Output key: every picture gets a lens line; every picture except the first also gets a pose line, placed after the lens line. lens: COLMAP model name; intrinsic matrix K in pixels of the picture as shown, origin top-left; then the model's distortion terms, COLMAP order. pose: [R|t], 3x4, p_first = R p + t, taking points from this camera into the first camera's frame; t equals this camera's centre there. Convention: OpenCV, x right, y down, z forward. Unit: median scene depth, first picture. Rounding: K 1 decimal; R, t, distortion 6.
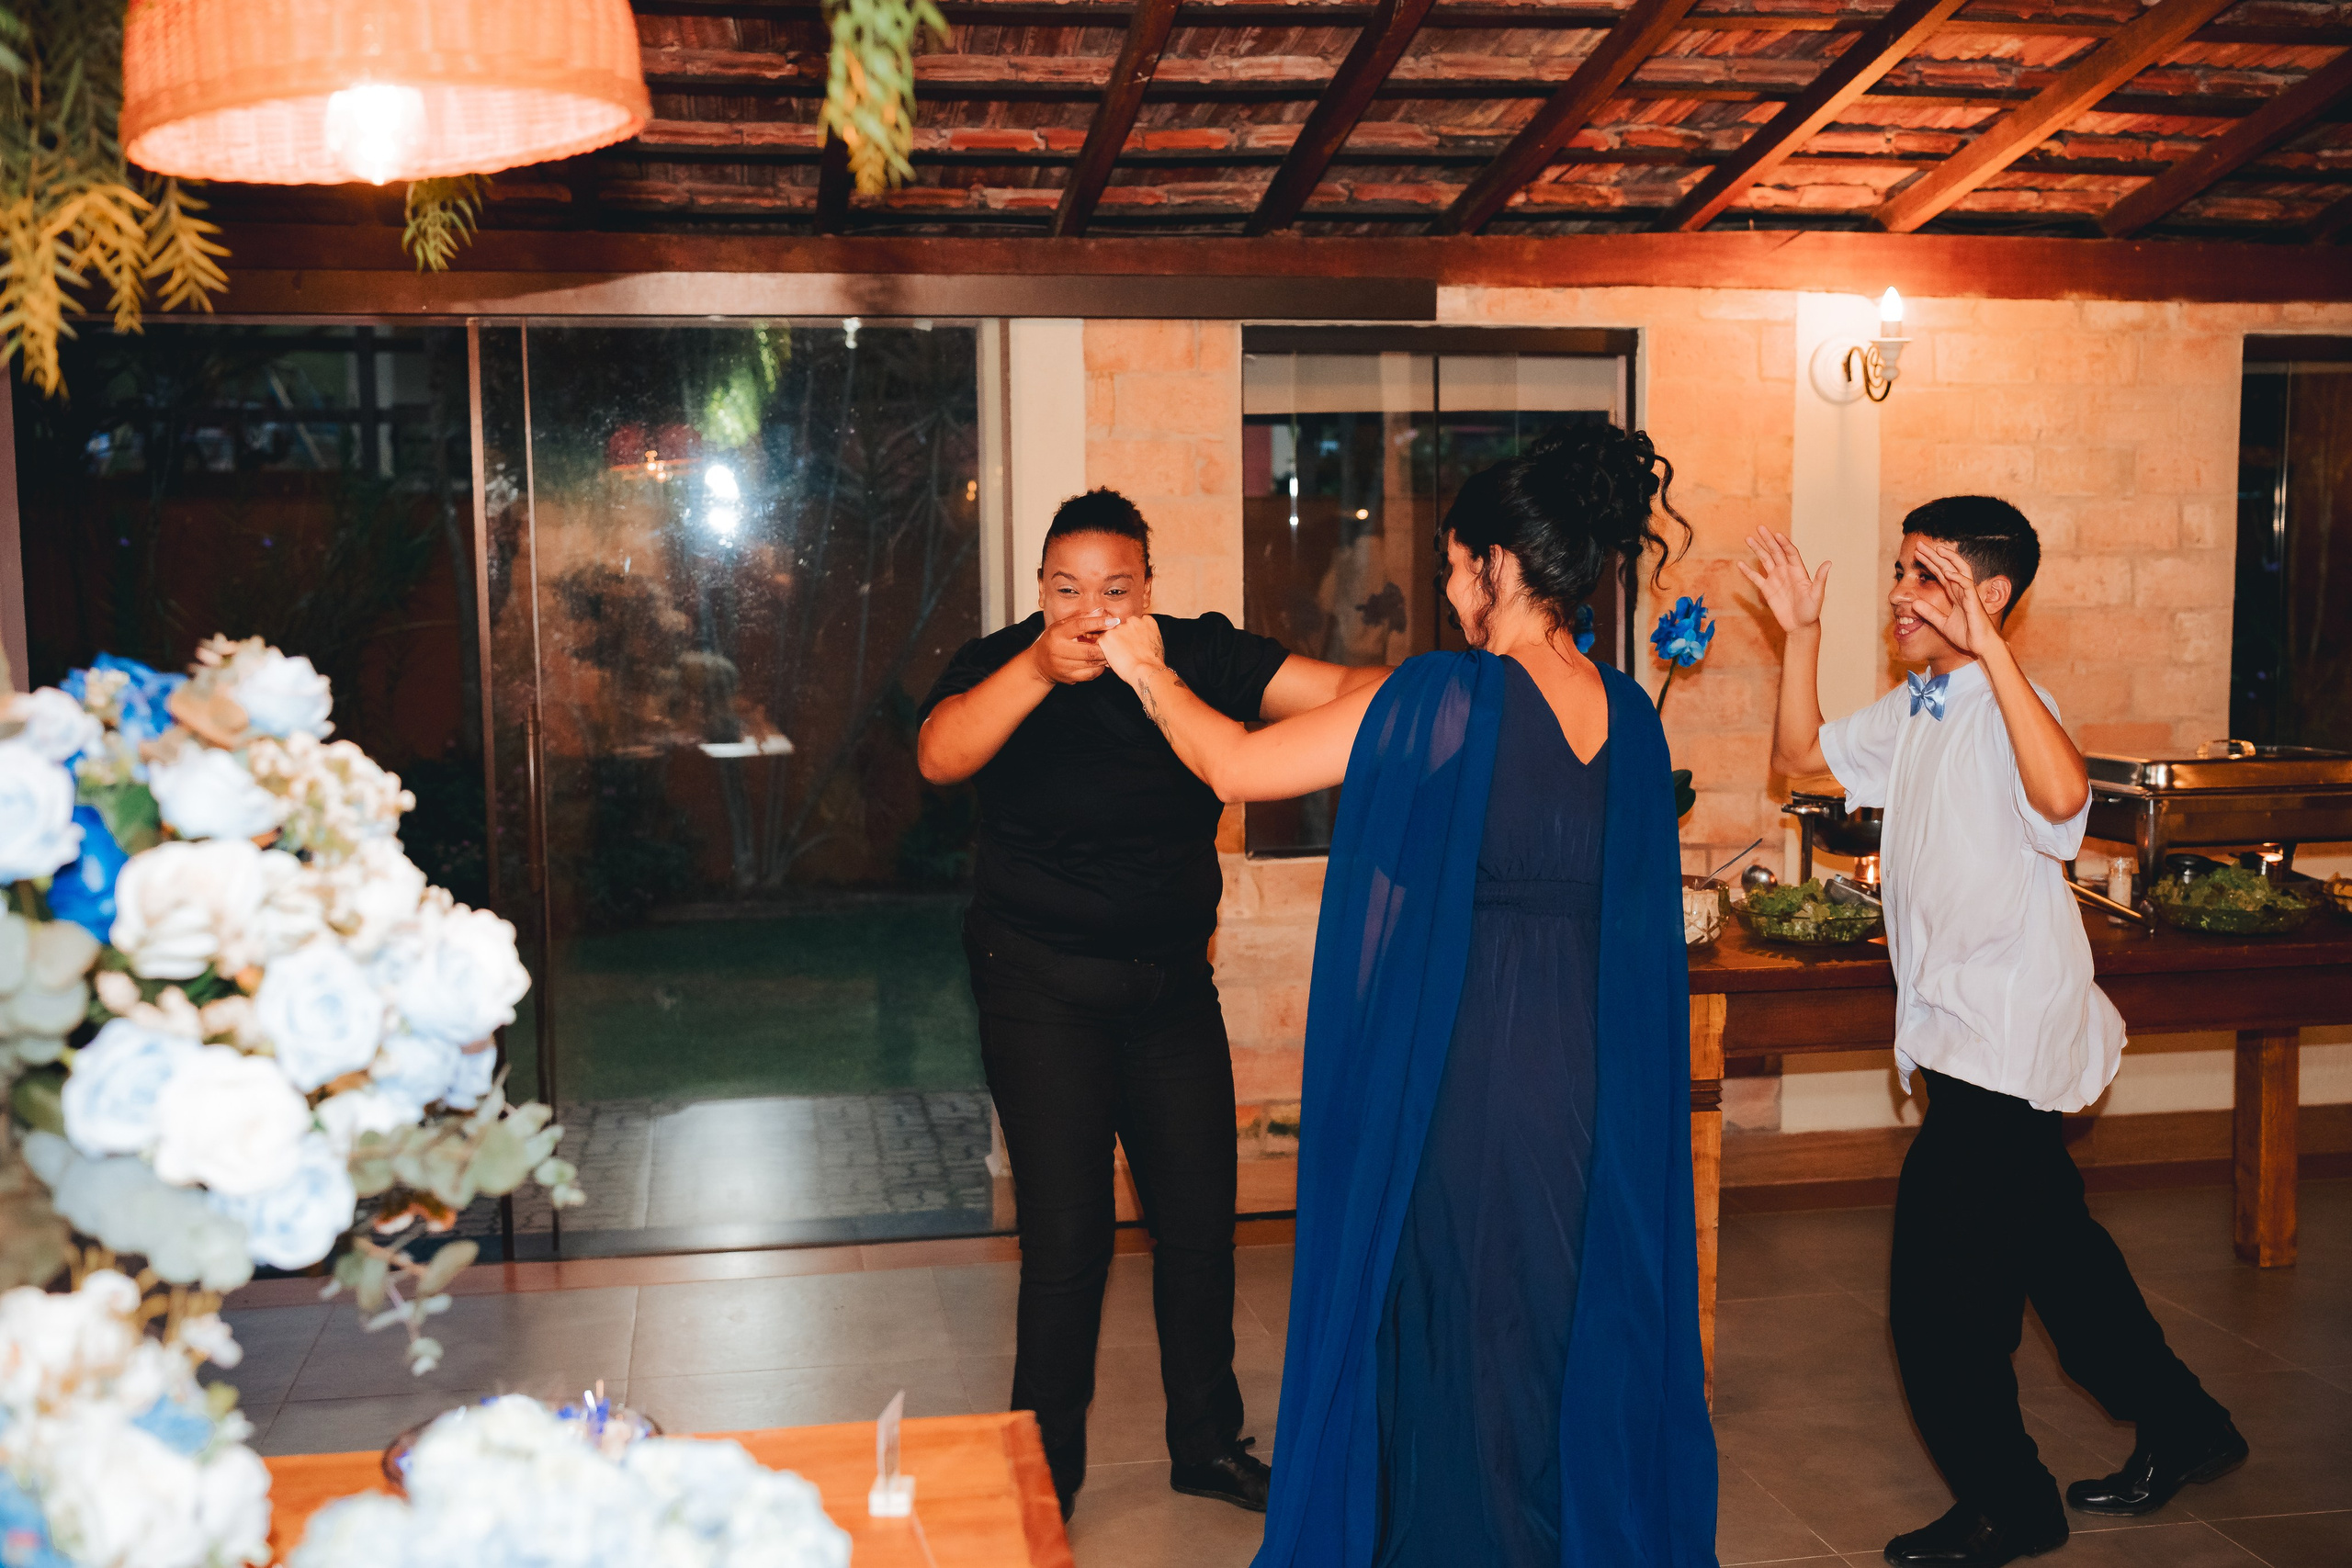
lens RADIAL K [[2325.2, 0, 1174.9], [0, 2325.2, 727.3], [0, 0, 1]] dist [-0.014537, -0.023099]
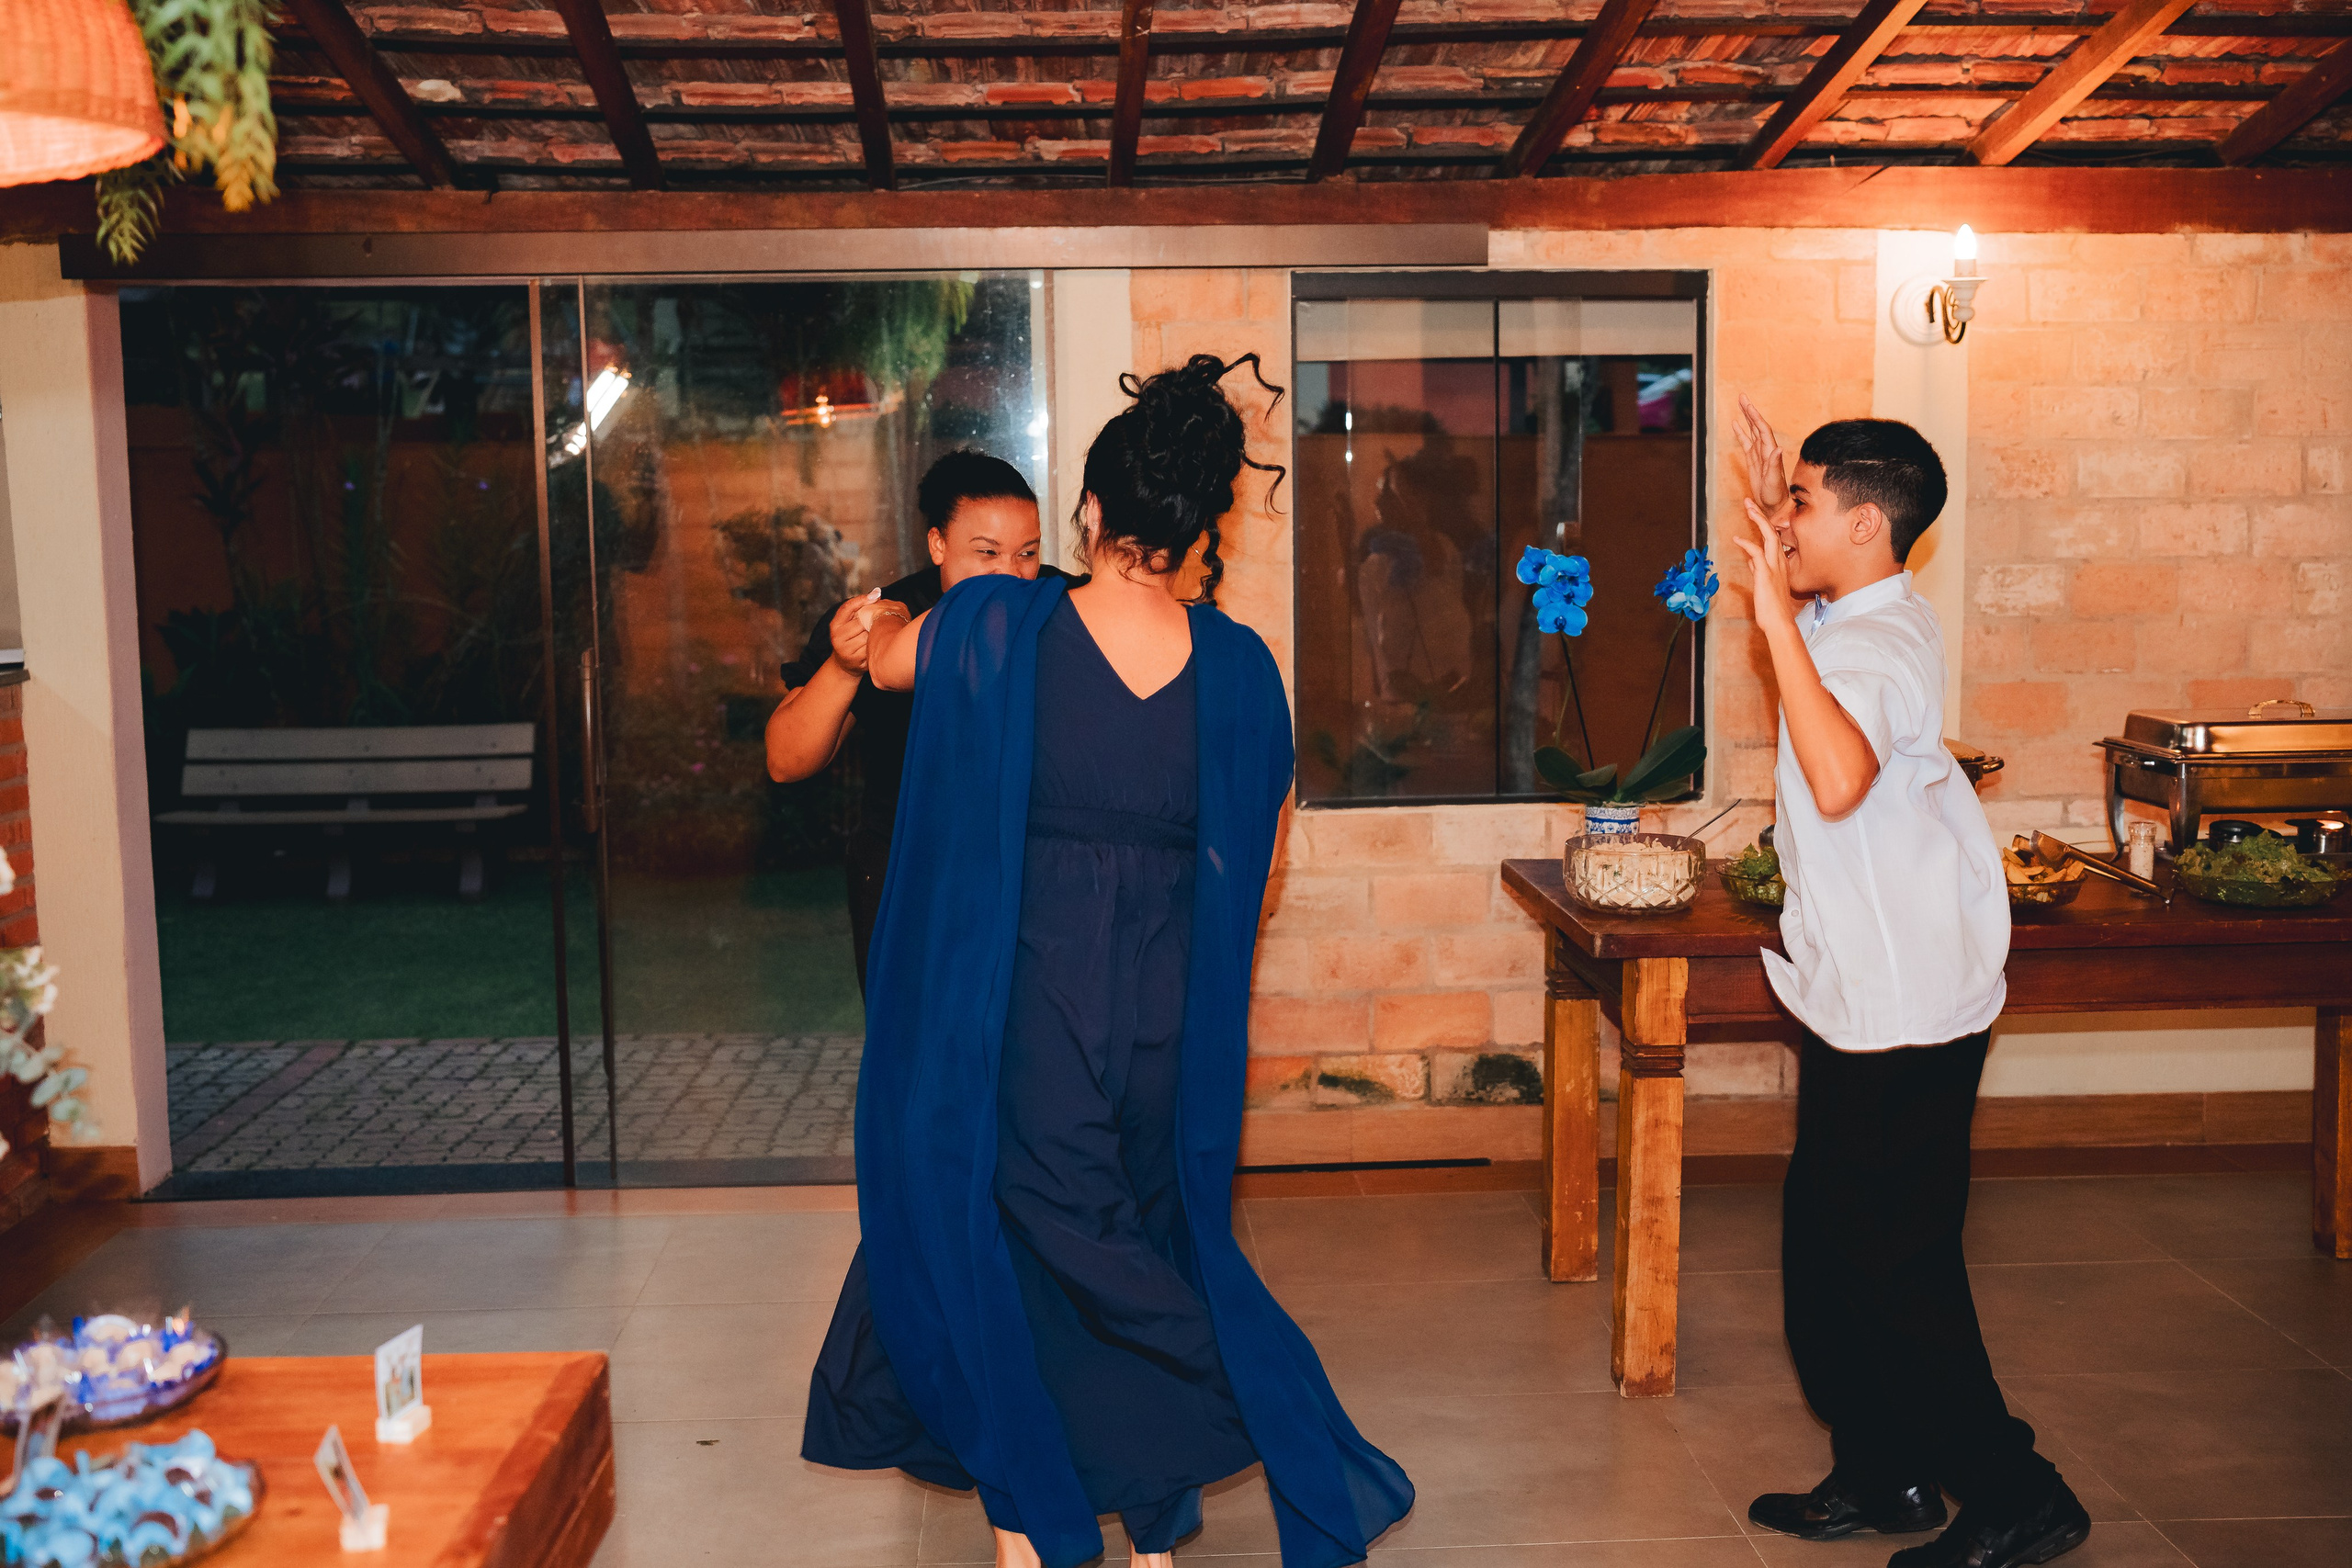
lens RADIAL K [[2350.3, 0, 1173.6], [0, 2350.3, 687.1], [0, 0, 1]] dist [-0.020549, 0.019741]
pose [[0.992246, 0.007920, -0.124040, 0.104283], [-0.006733, 0.999927, 0.009983, -0.005567], [0.124110, -0.009071, 0.992227, -0.004923]]
